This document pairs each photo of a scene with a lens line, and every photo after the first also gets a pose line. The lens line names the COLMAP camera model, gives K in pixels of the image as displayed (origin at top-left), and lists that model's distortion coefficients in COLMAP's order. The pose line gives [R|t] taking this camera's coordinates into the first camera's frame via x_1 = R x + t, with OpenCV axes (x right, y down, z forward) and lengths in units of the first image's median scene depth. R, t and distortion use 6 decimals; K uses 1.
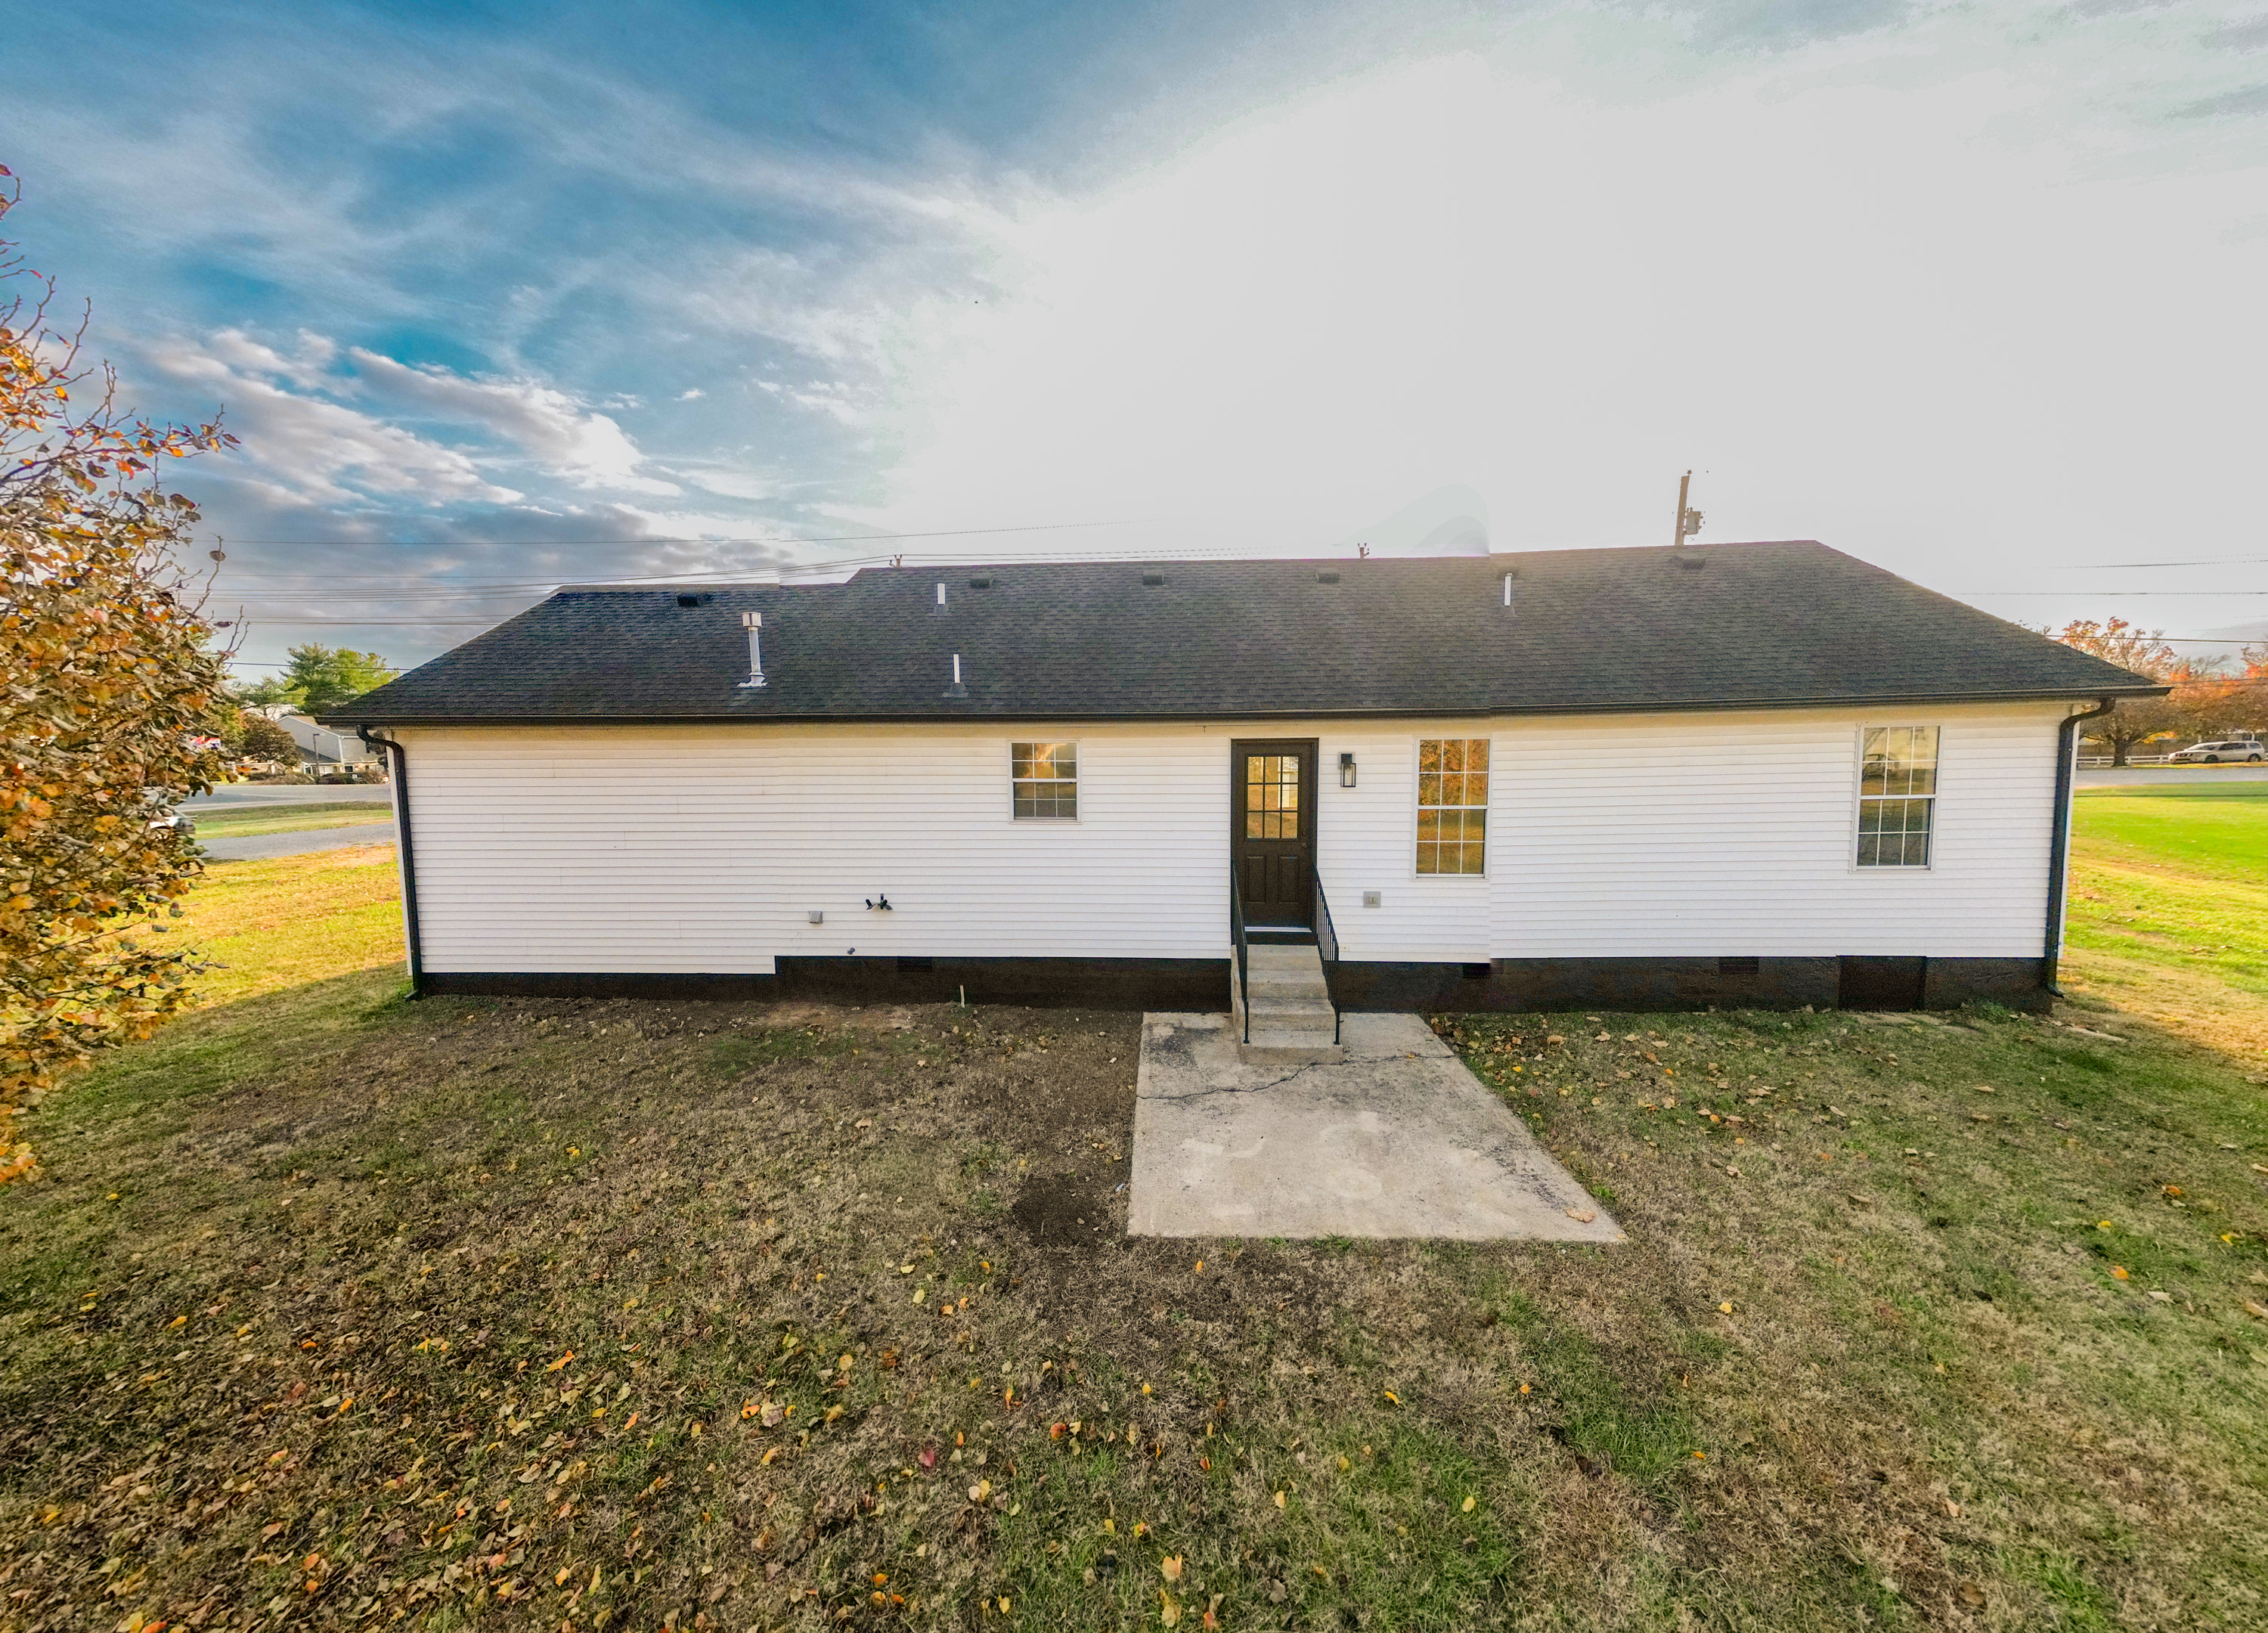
lens RADIAL K [[771.6, 0, 1131.4], [0, 771.6, 781.3], [0, 0, 1]] dist [0.015894, -0.014268]
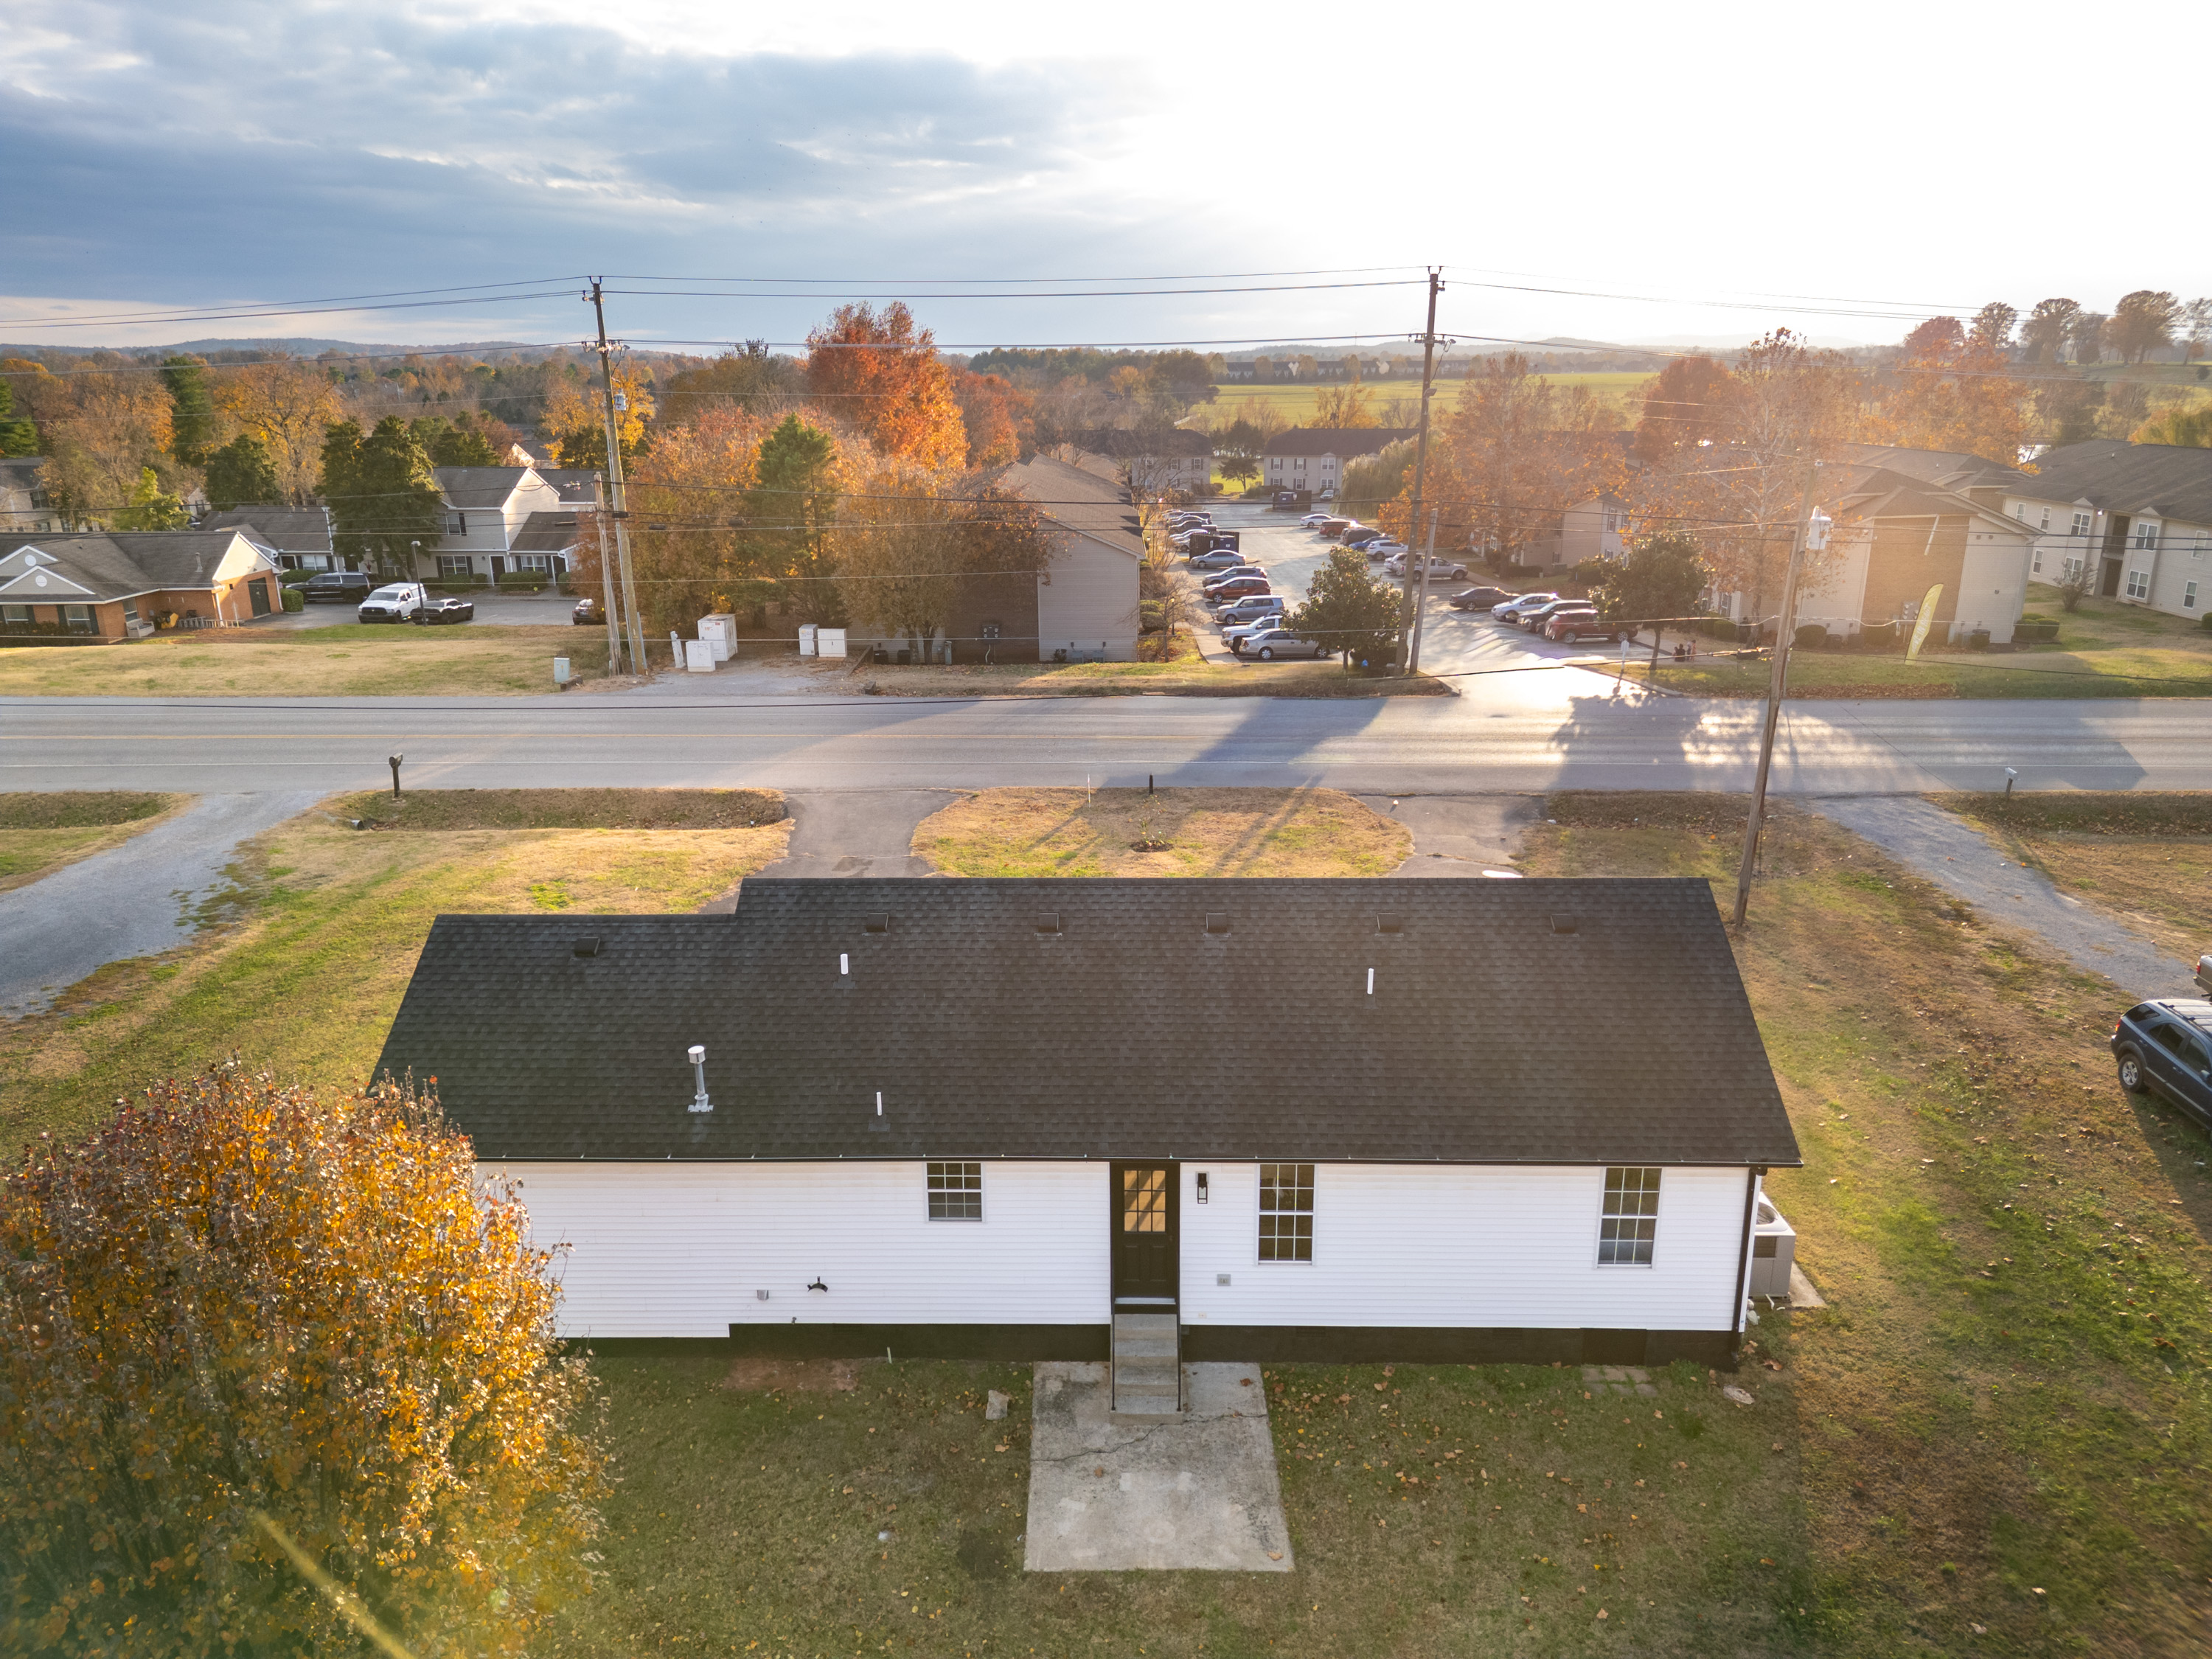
lens RADIAL K [[1541.8, 0, 1106.0], [0, 1541.8, 829.5], [0, 0, 1]] dist [0.087133, -0.099404]
pose [[0.999217, -0.007980, 0.038754, 0.039244], [-0.000487, 0.976898, 0.213707, -1.256803], [-0.039564, -0.213559, 0.976129, -1.466707]]
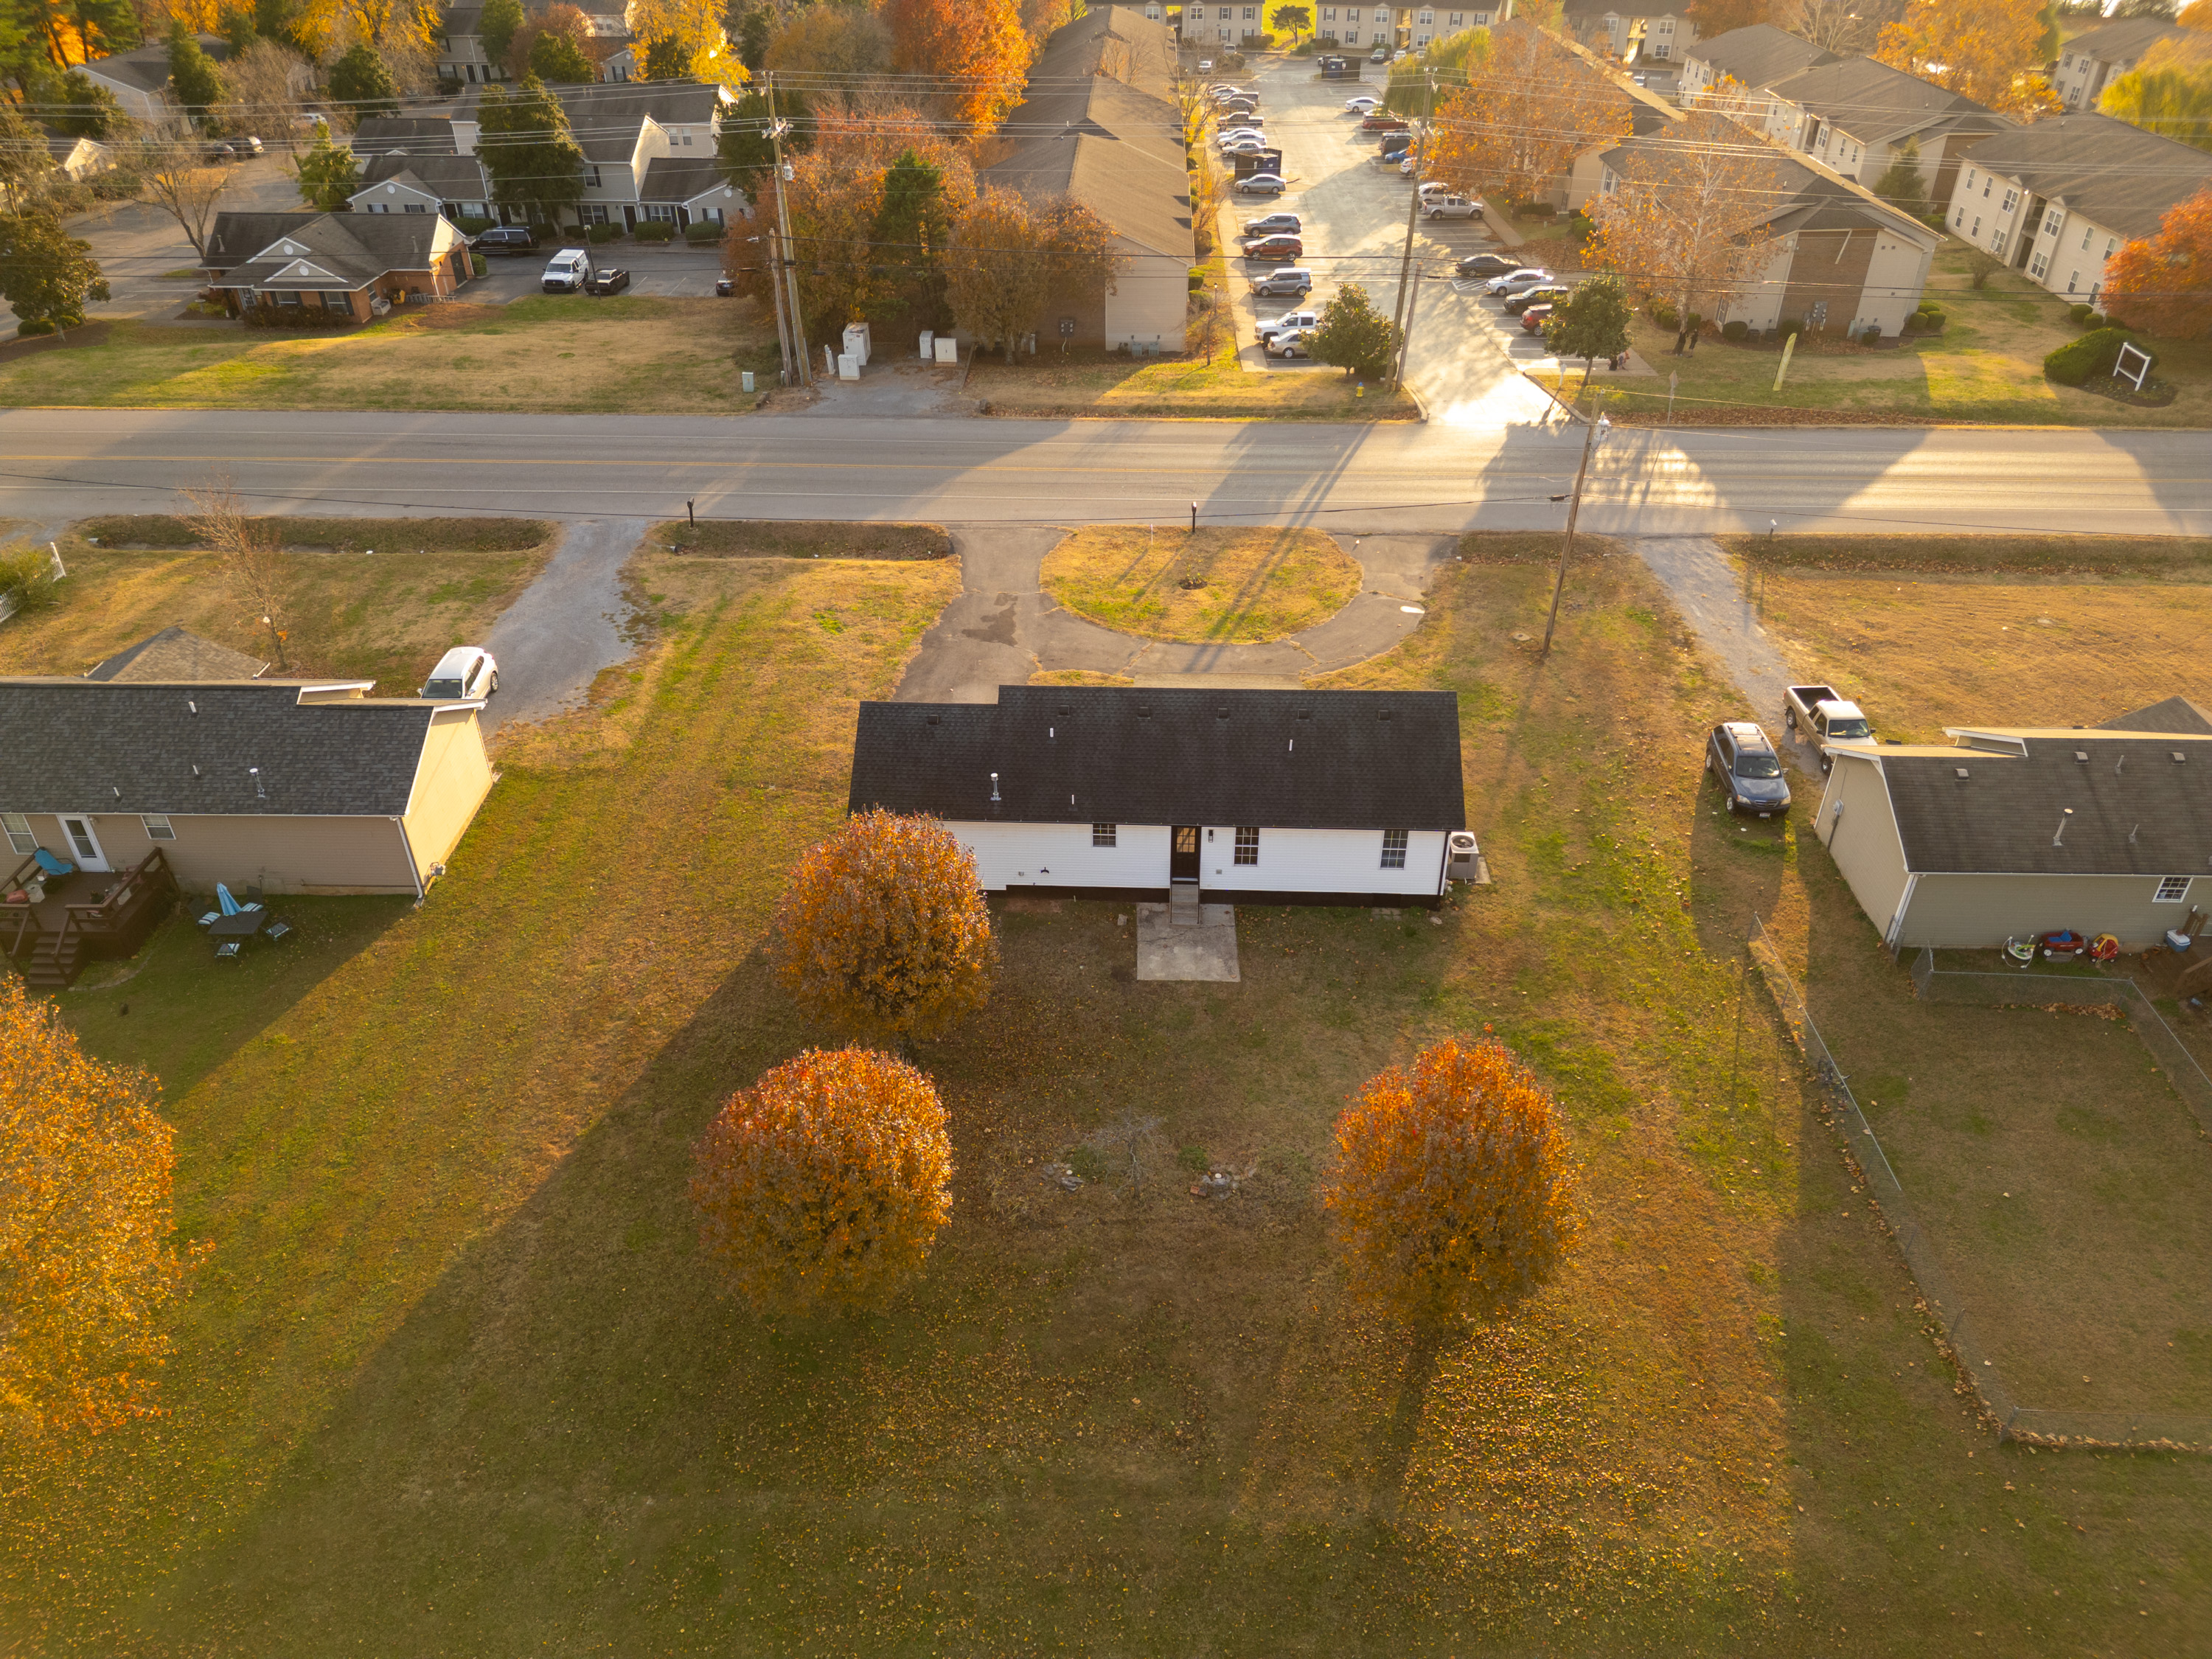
lens RADIAL K [[1541.8, 0, 1106.0], [0, 1541.8, 829.5], [0, 0, 1]] dist [0.087133, -0.099404]
pose [[0.999870, -0.002788, 0.015899, -0.230325], [-0.005524, 0.866407, 0.499309, -3.299342], [-0.015167, -0.499332, 0.866278, -4.501361]]
